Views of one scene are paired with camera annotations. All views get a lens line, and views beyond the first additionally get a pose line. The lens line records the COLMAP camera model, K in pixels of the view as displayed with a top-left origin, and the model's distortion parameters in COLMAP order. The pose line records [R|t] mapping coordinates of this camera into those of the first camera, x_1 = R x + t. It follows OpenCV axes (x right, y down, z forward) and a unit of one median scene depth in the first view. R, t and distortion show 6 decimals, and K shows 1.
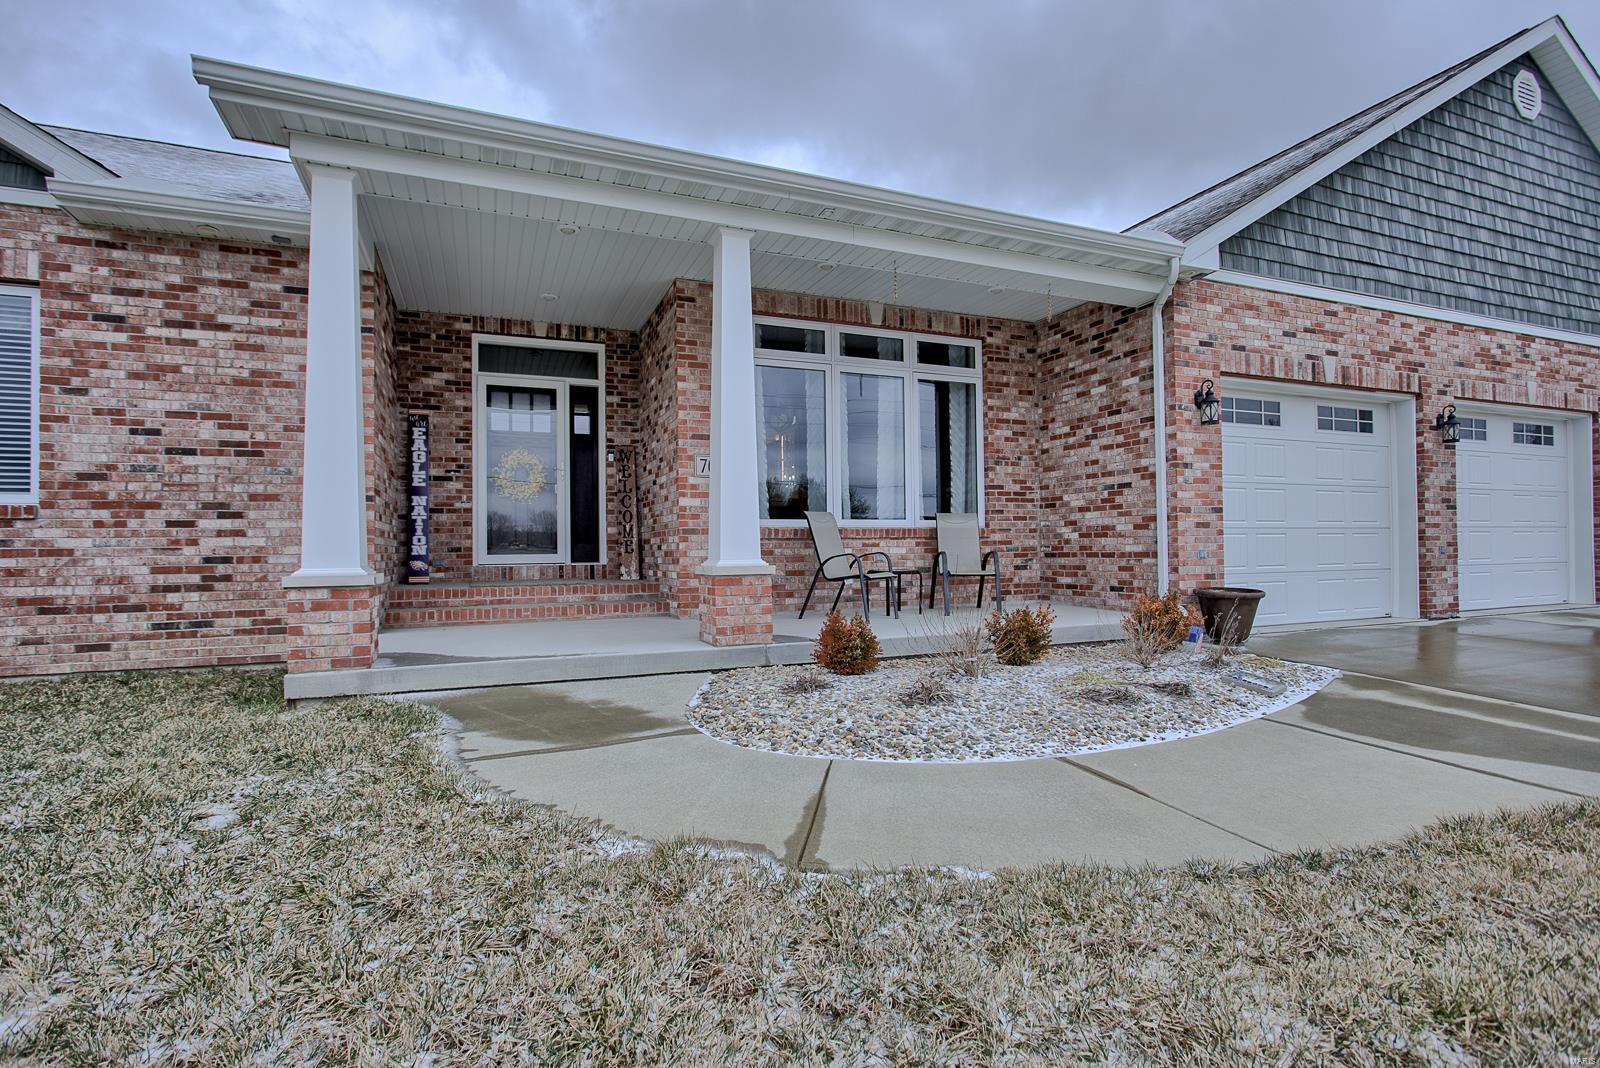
lens RADIAL K [[773.5, 0, 800.0], [0, 773.5, 534.0], [0, 0, 1]] dist [-0.002190, -0.000508]
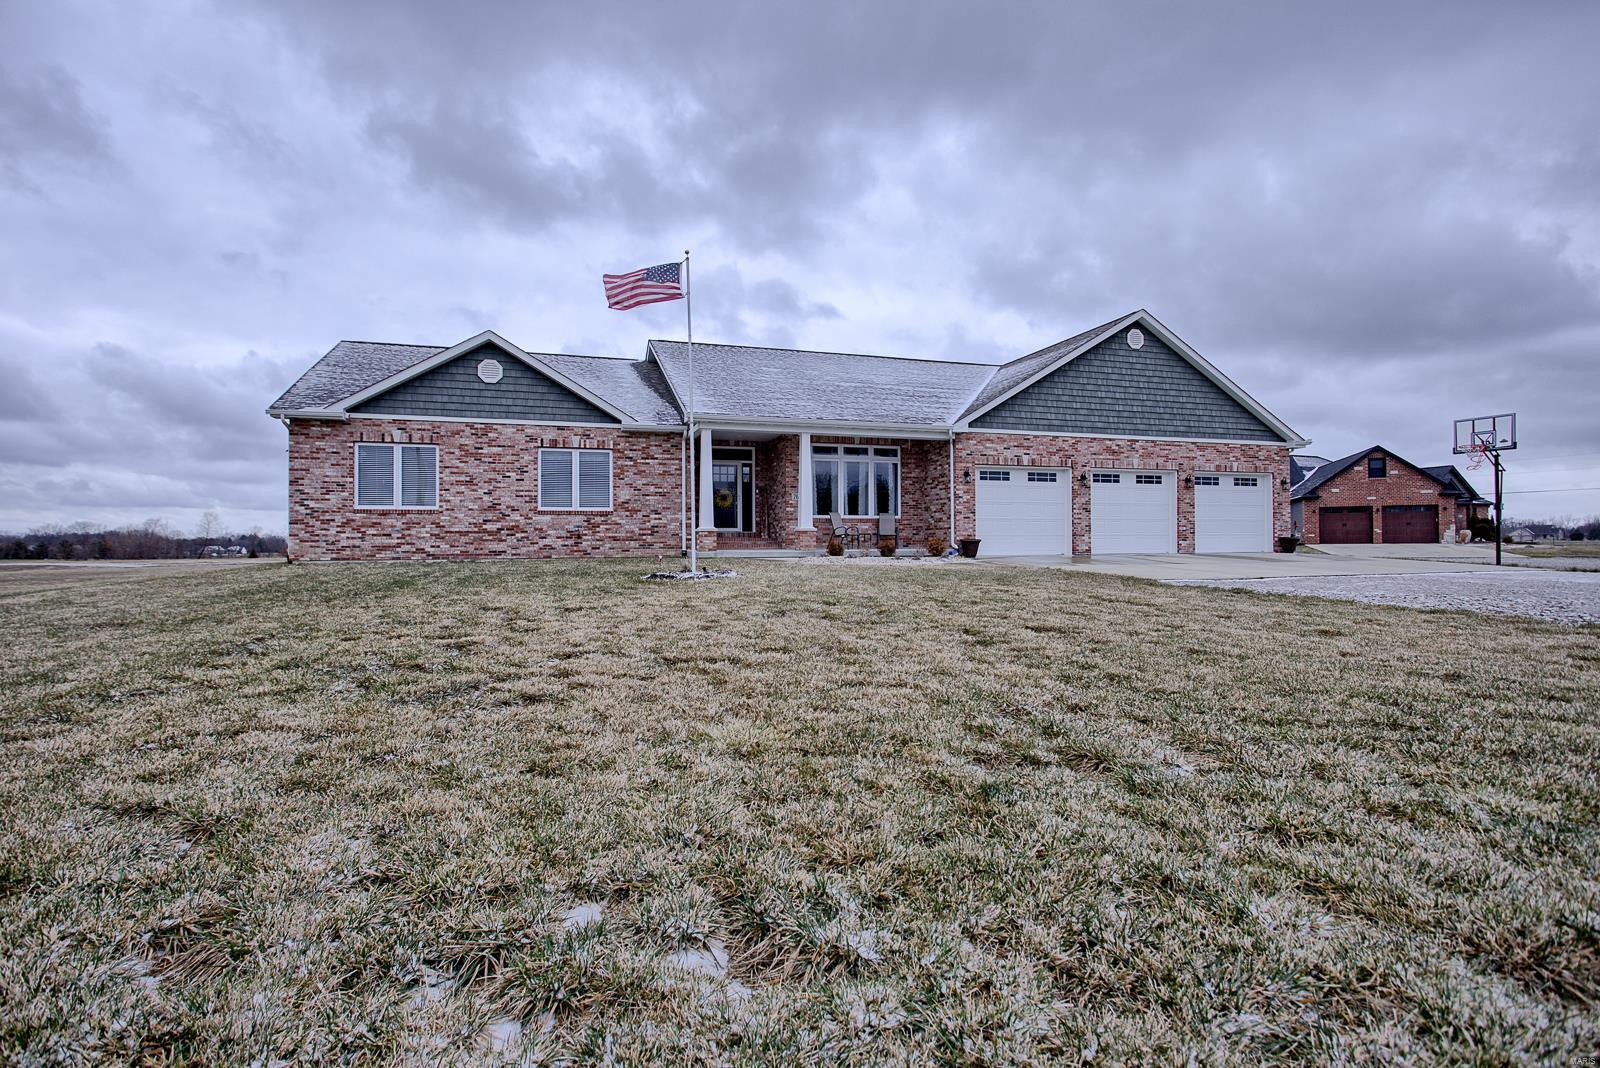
lens RADIAL K [[765.9, 0, 800.0], [0, 765.9, 534.0], [0, 0, 1]] dist [-0.002206, -0.000311]
pose [[0.996629, 0.005618, -0.081849, 0.119445], [-0.005043, 0.999961, 0.007233, 0.027514], [0.081886, -0.006796, 0.996619, -1.673485]]
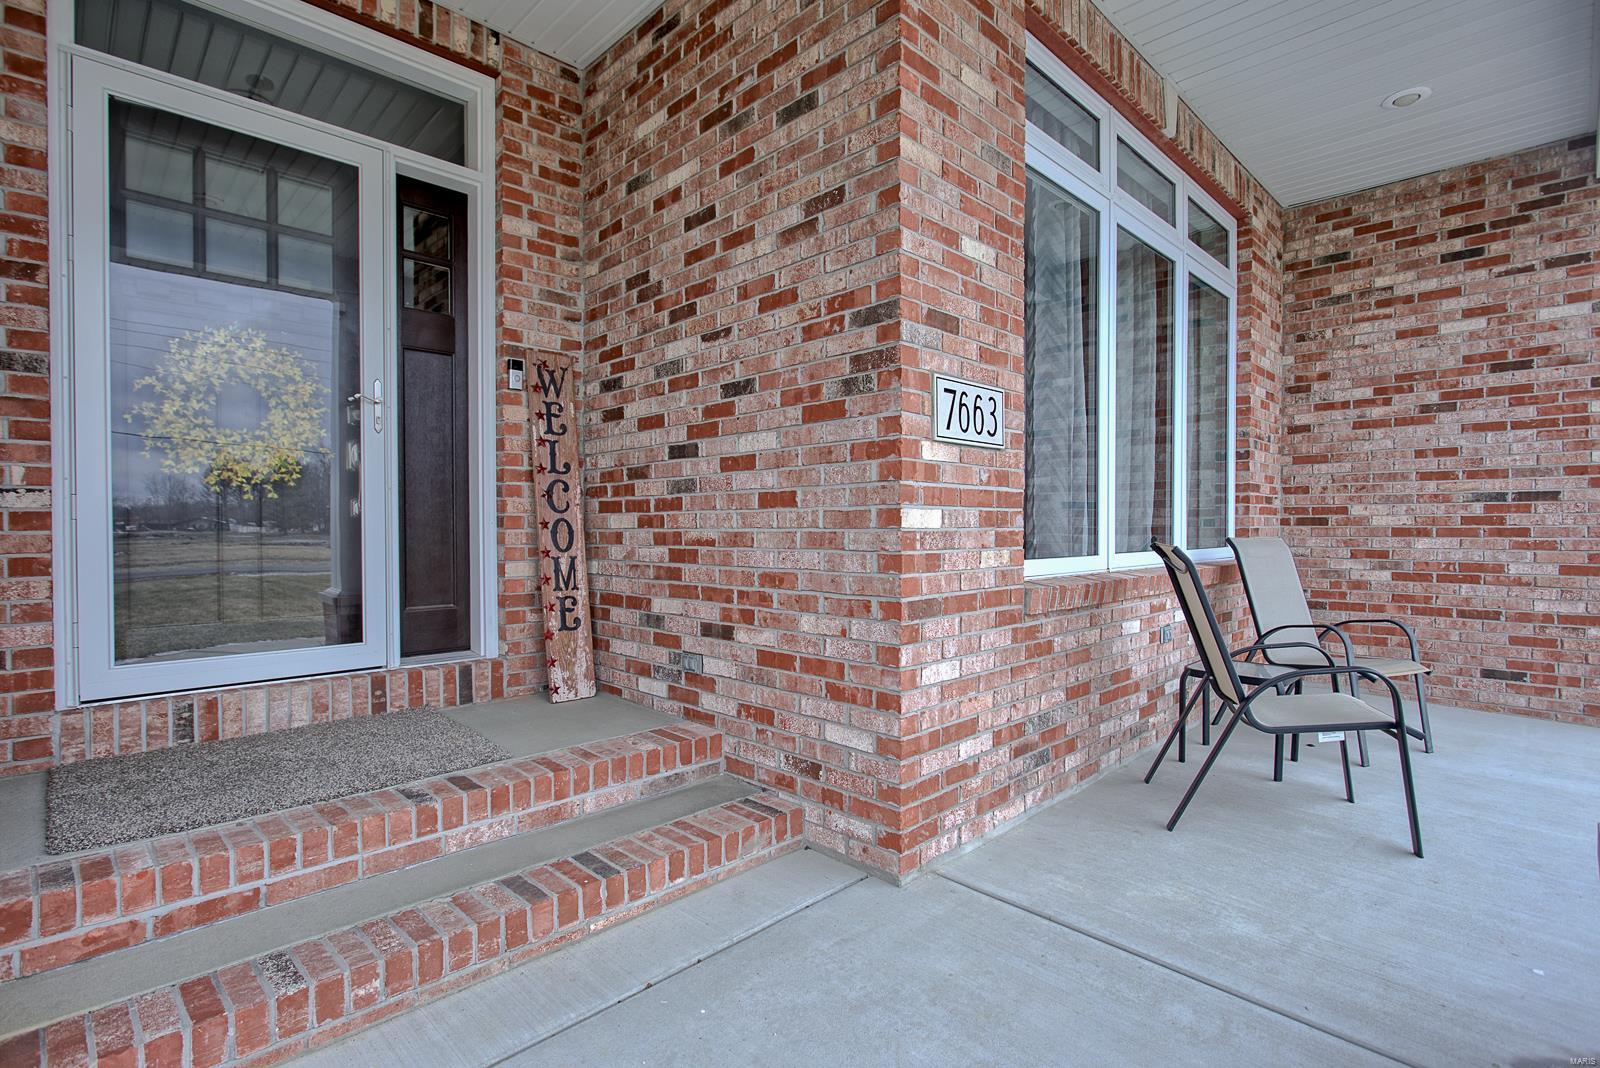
lens RADIAL K [[773.5, 0, 800.0], [0, 773.5, 534.0], [0, 0, 1]] dist [-0.002190, -0.000508]
pose [[0.926927, 0.006754, 0.375180, -0.275256], [-0.017034, 0.999565, 0.024091, -0.036743], [-0.374854, -0.028721, 0.926639, 0.634154]]
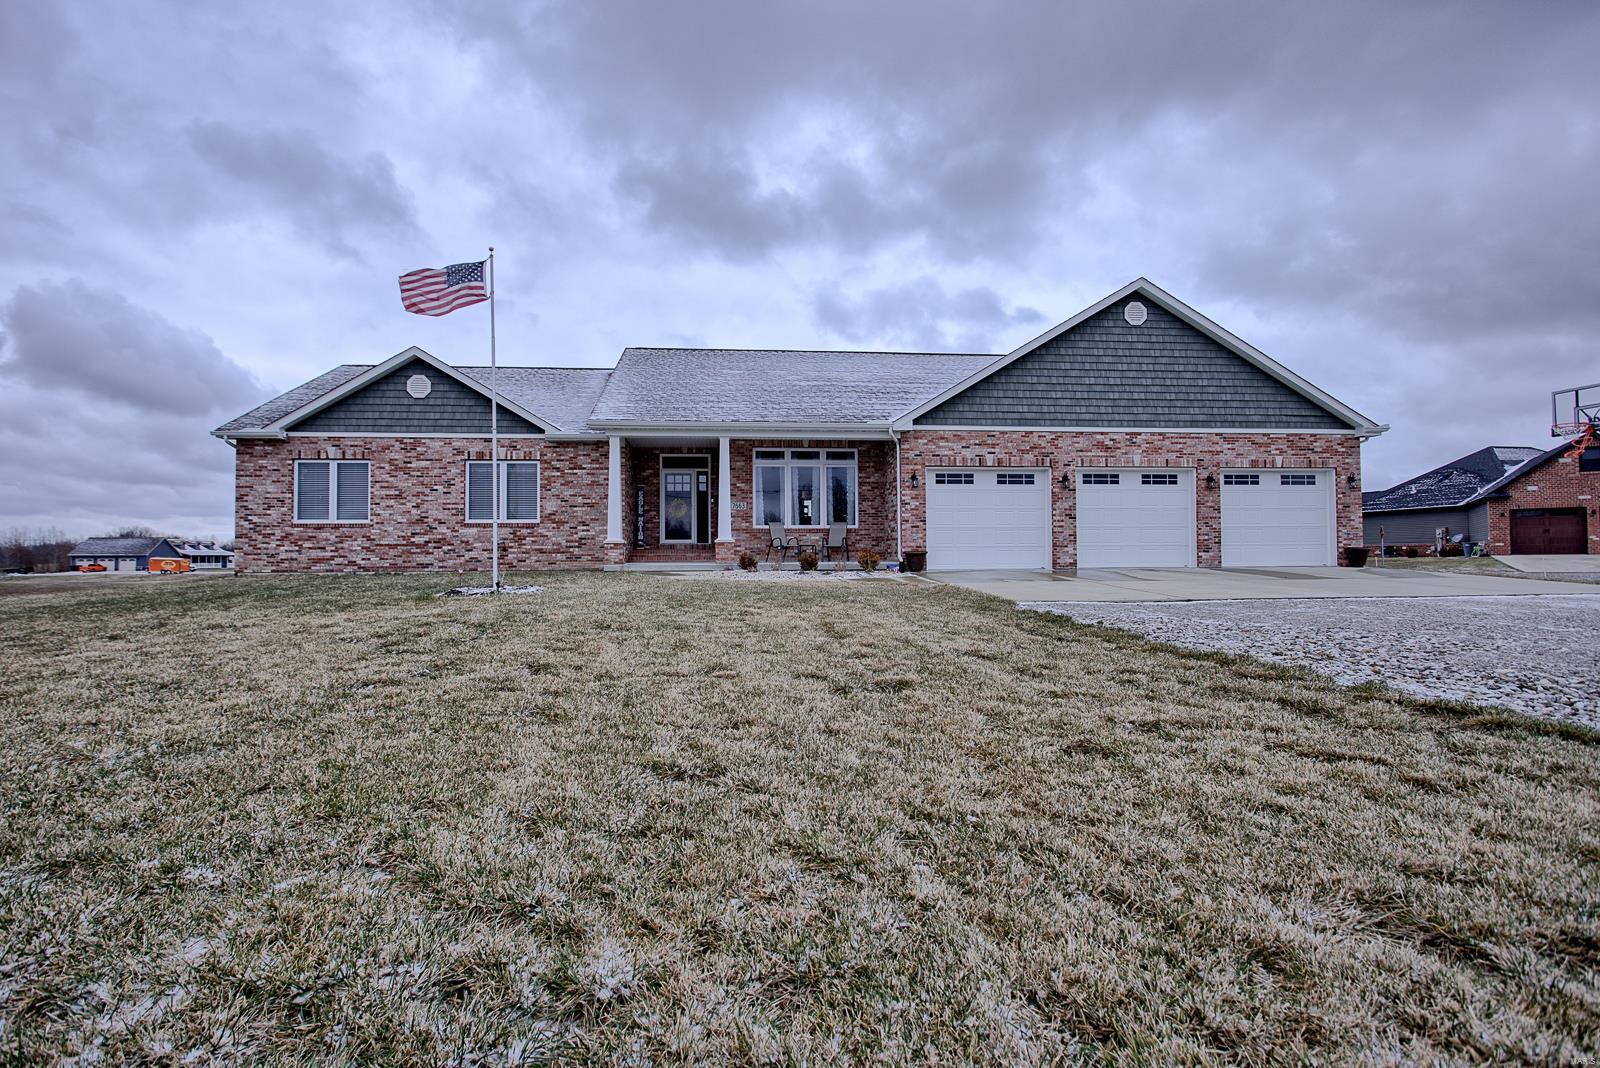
lens RADIAL K [[773.5, 0, 800.0], [0, 773.5, 534.0], [0, 0, 1]] dist [-0.002190, -0.000508]
pose [[0.956665, -0.001579, -0.291187, 0.794724], [0.000051, 0.999986, -0.005254, 0.022245], [0.291191, 0.005011, 0.956652, -1.368360]]
